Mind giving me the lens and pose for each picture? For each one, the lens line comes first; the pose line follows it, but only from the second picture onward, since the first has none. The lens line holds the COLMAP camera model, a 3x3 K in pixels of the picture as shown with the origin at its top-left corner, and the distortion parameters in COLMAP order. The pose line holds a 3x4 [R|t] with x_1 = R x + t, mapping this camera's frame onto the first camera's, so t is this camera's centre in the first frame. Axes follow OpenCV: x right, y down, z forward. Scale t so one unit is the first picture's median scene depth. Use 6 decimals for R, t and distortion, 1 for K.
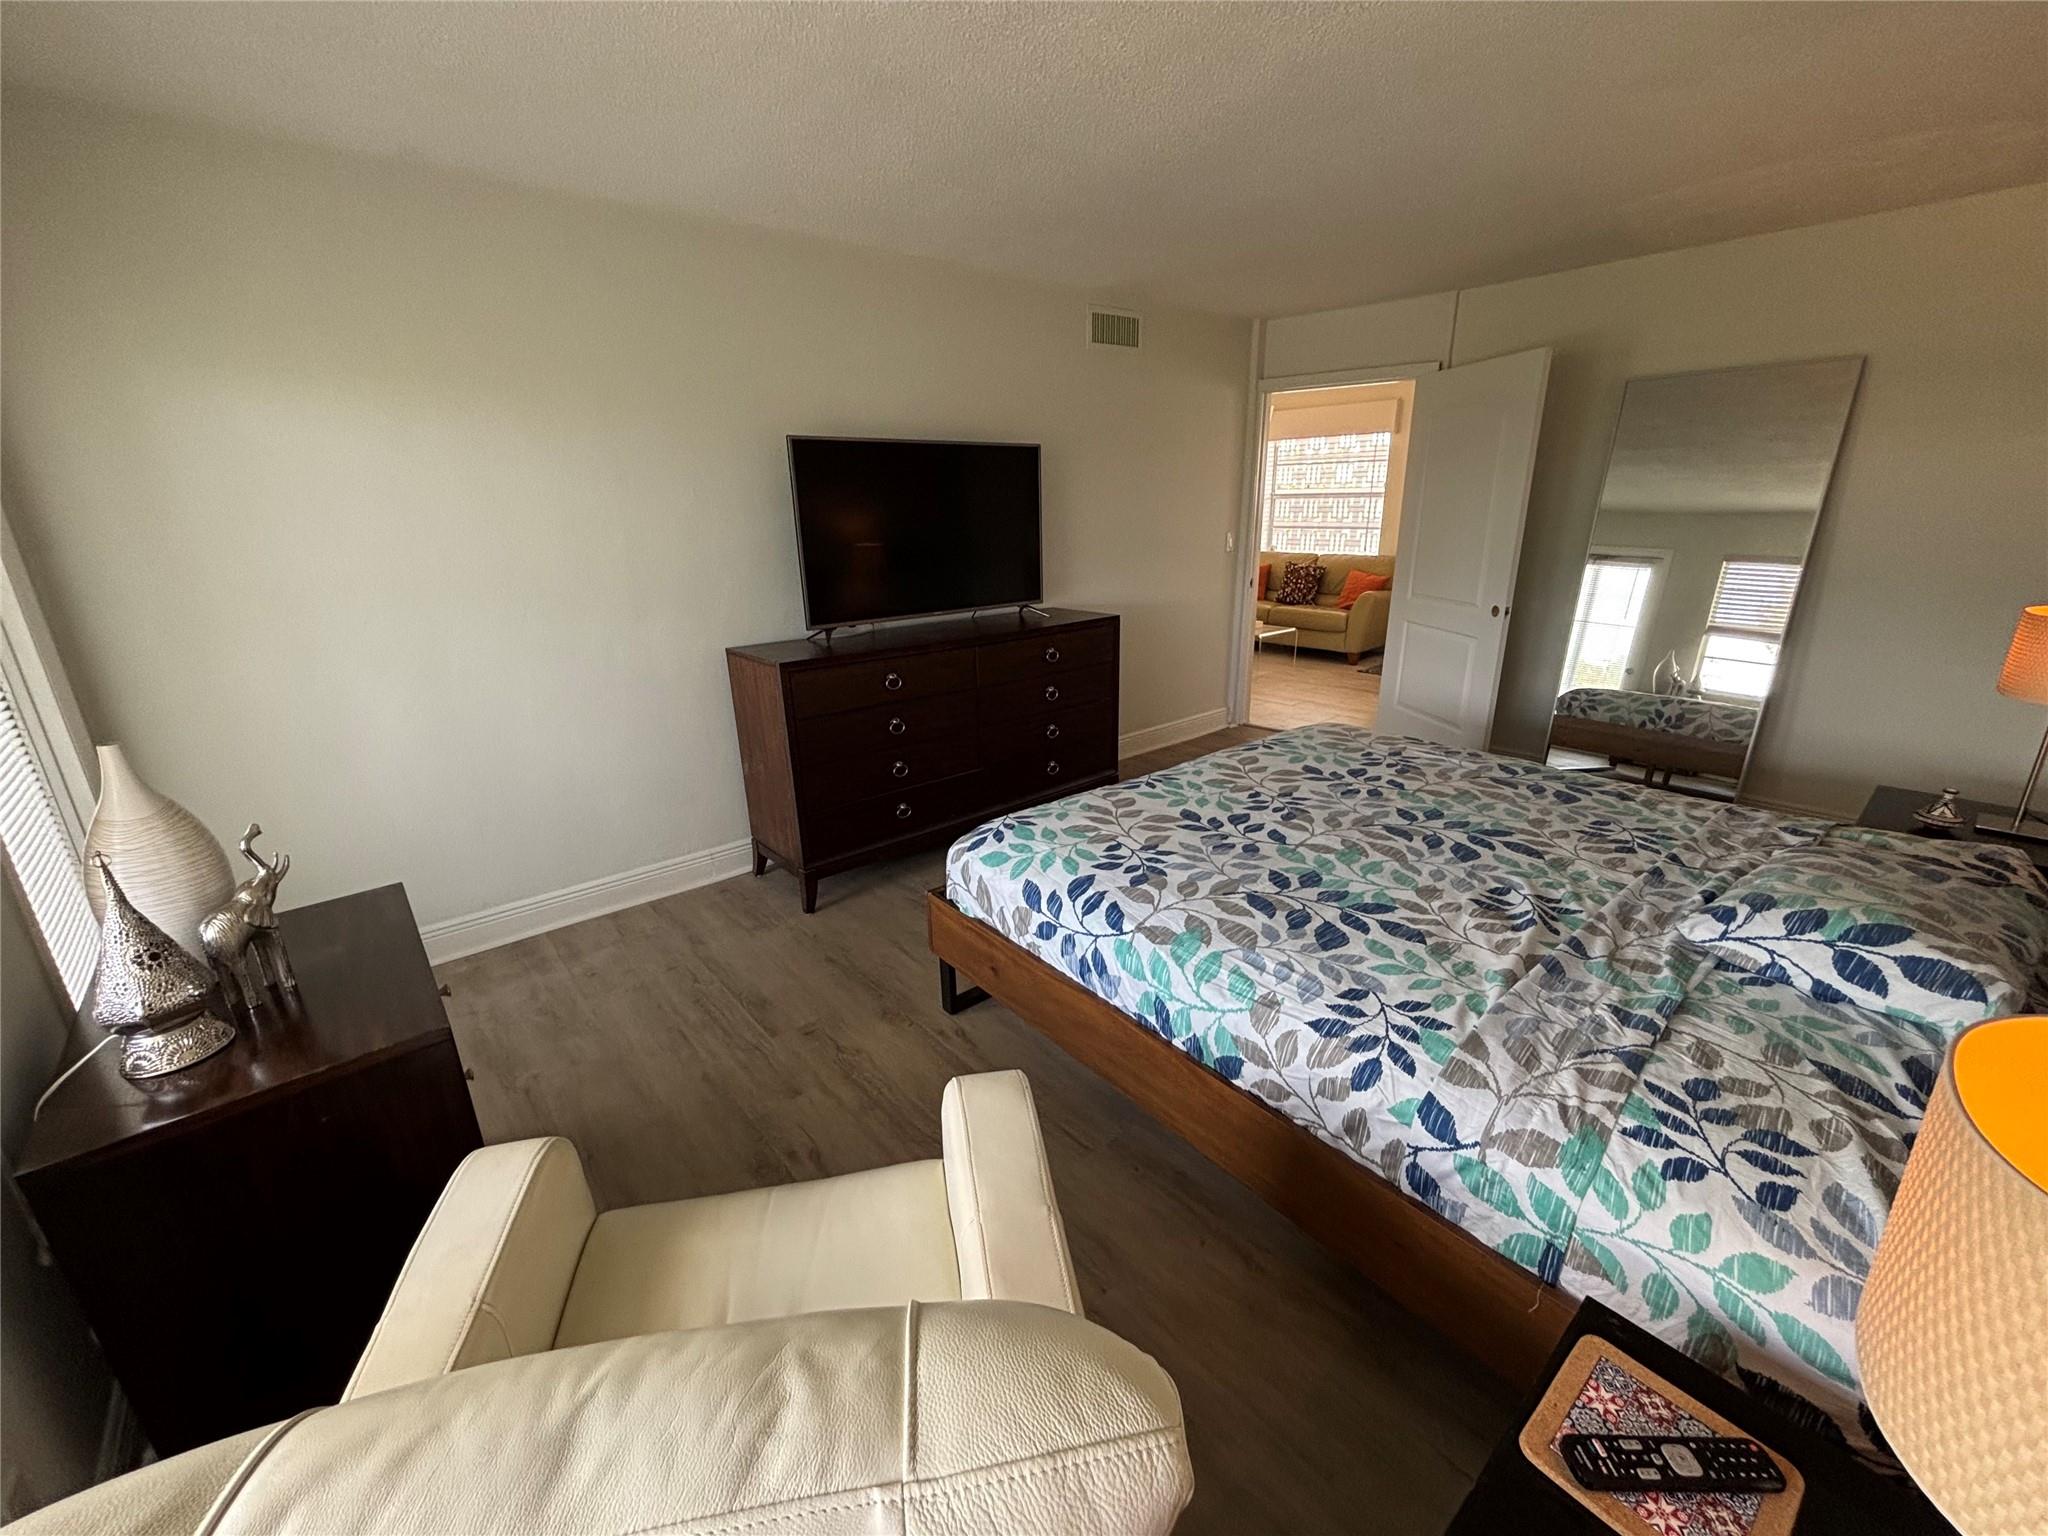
lens RADIAL K [[824.3, 0, 1030.1], [0, 824.3, 765.7], [0, 0, 1]] dist [-0.000686, -0.000212]
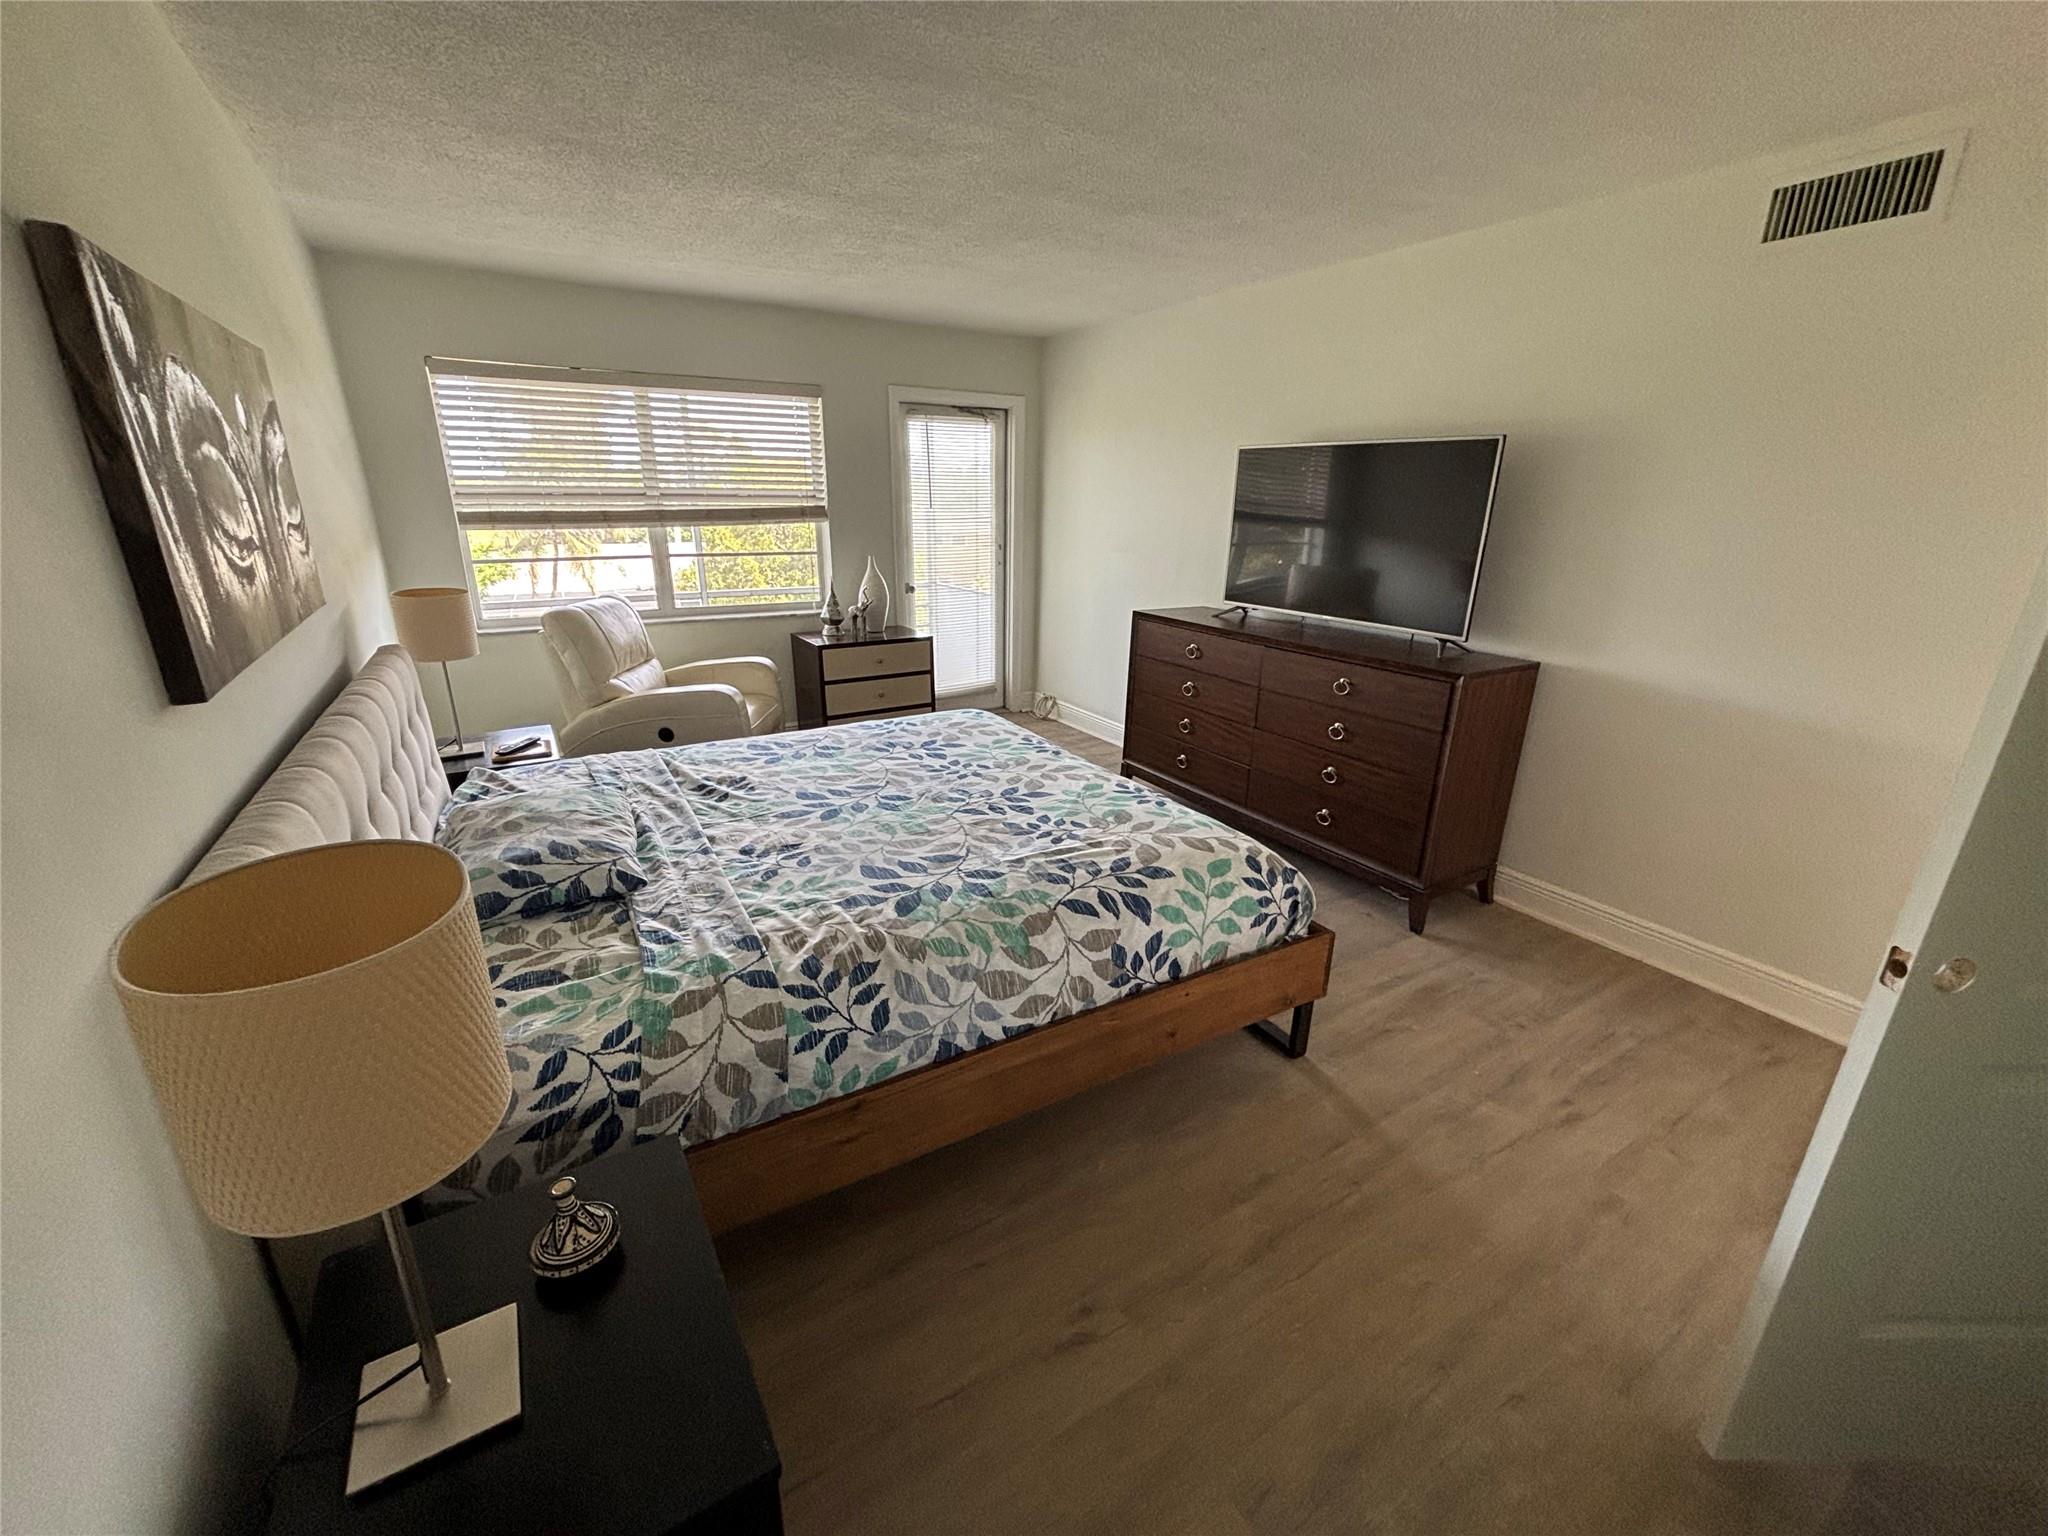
lens RADIAL K [[818.2, 0, 1013.7], [0, 818.2, 760.4], [0, 0, 1]] dist [0.005960, 0.000045]
pose [[-0.163527, 0.316814, -0.934285, 1.429007], [-0.304525, 0.884575, 0.353258, -0.415645], [0.938362, 0.342280, -0.048174, 1.182317]]
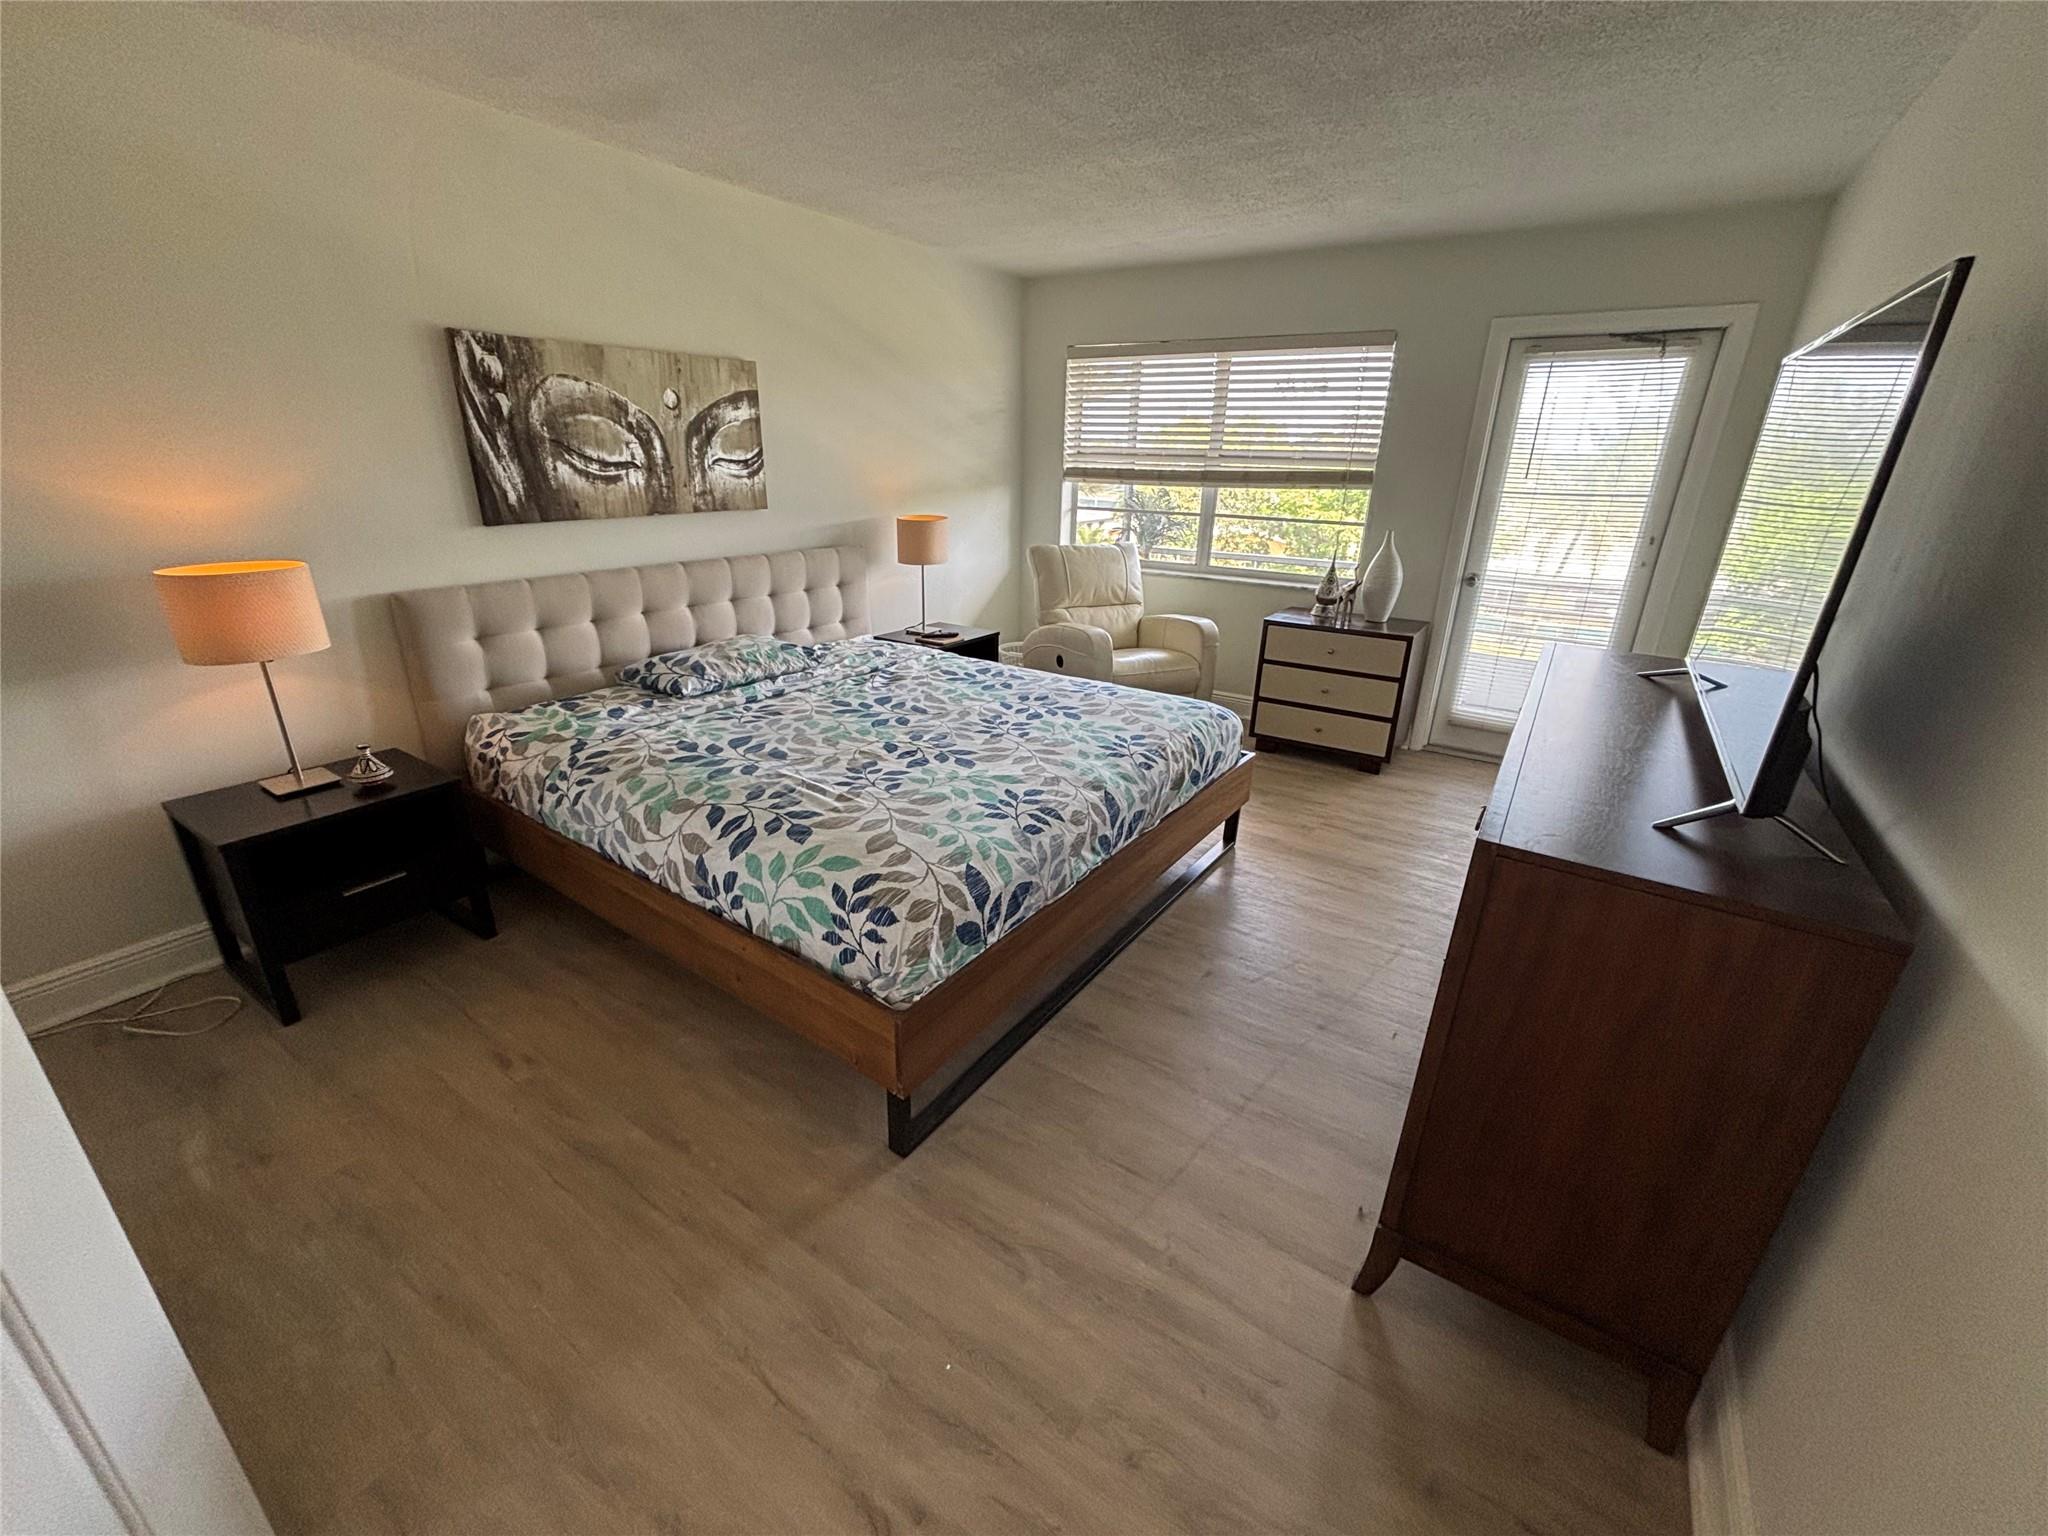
lens RADIAL K [[824.3, 0, 1030.1], [0, 824.3, 765.7], [0, 0, 1]] dist [-0.000686, -0.000212]
pose [[-0.960481, 0.089665, -0.263506, 0.600167], [-0.094983, 0.784285, 0.613087, -0.647067], [0.261636, 0.613887, -0.744775, 1.988202]]
